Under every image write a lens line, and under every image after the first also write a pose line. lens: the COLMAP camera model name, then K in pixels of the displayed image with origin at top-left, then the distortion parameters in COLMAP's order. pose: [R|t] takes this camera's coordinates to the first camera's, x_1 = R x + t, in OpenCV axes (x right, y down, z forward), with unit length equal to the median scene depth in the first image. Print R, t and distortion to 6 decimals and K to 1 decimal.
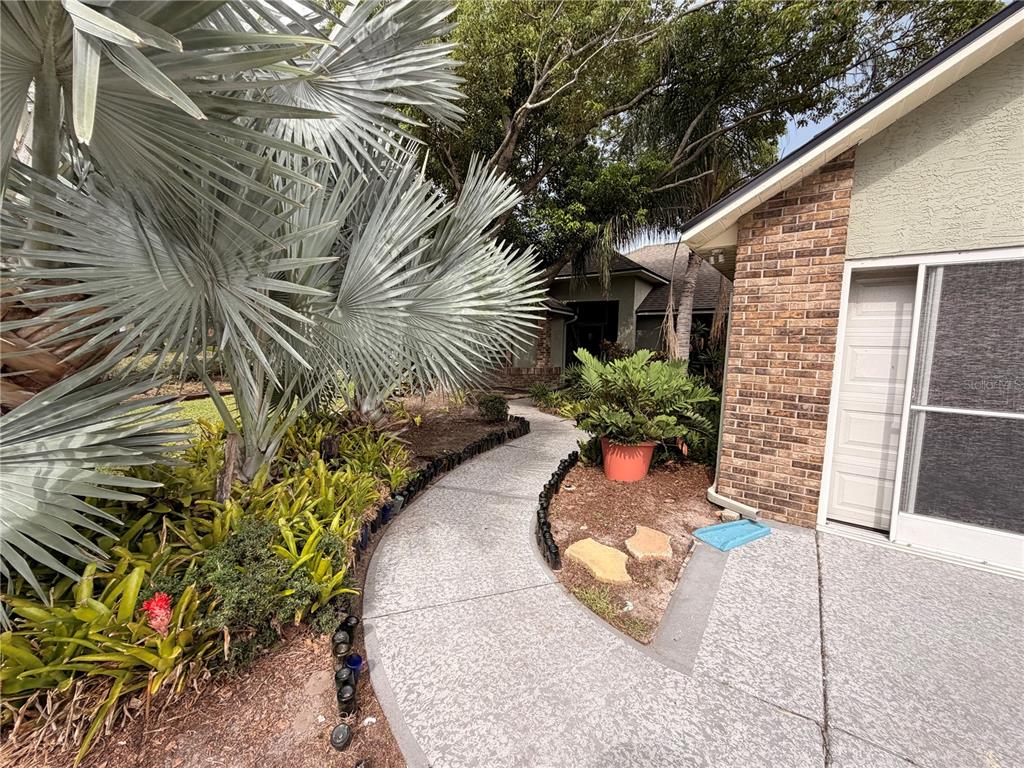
lens RADIAL K [[407.4, 0, 508.3], [0, 407.4, 381.5], [0, 0, 1]] dist [-0.001488, -0.000040]
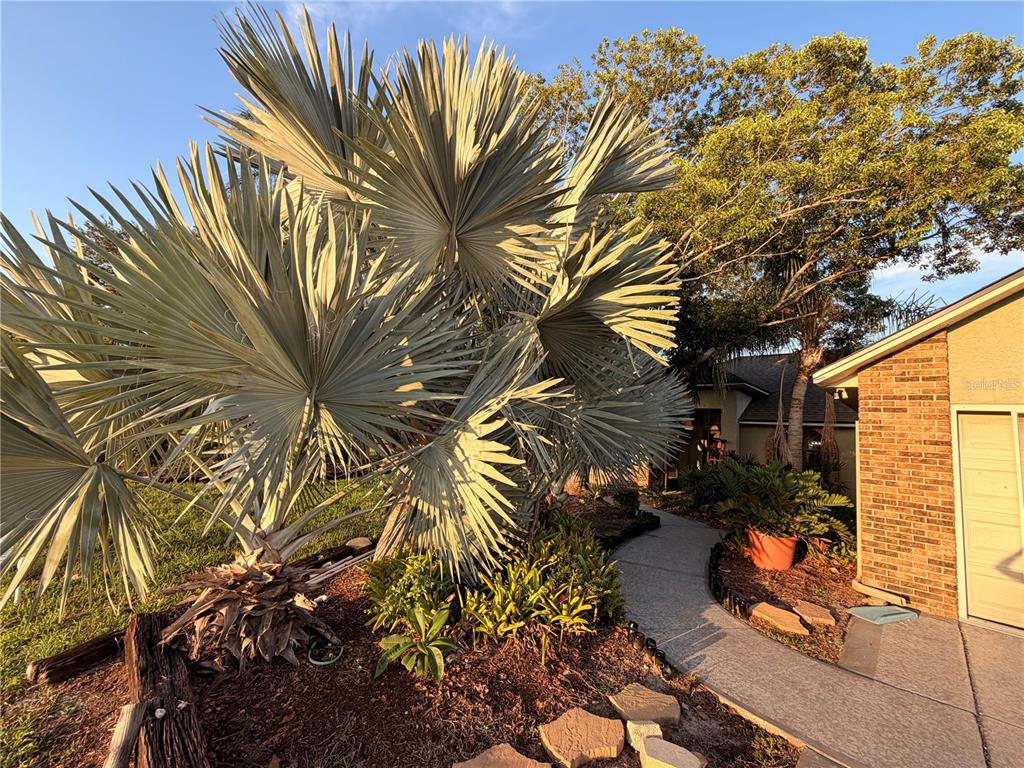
lens RADIAL K [[417.3, 0, 512.0], [0, 417.3, 384.0], [0, 0, 1]] dist [-0.000601, 0.000053]
pose [[0.988240, 0.033360, -0.149229, -0.391671], [-0.065225, 0.974640, -0.214062, 0.029851], [0.138304, 0.221278, 0.965354, -0.531920]]
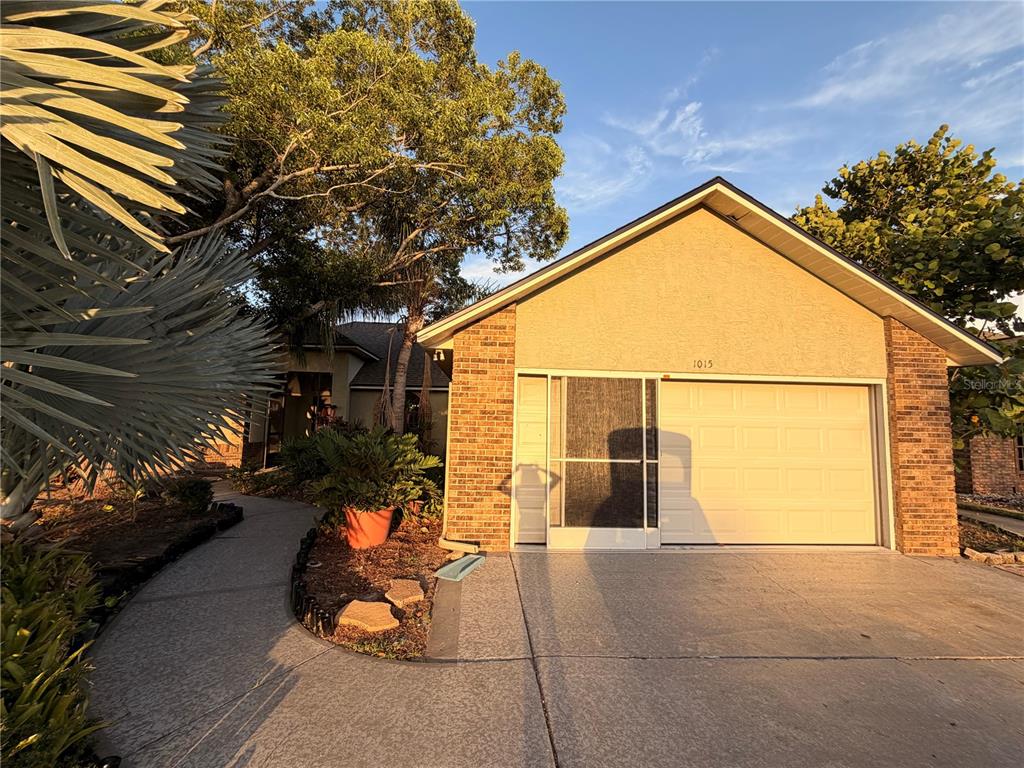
lens RADIAL K [[417.3, 0, 512.0], [0, 417.3, 384.0], [0, 0, 1]] dist [-0.000601, 0.000053]
pose [[0.758443, 0.047729, 0.649990, -0.211198], [0.057463, 0.988534, -0.139640, -0.009602], [-0.649202, 0.143259, 0.747003, -0.177037]]
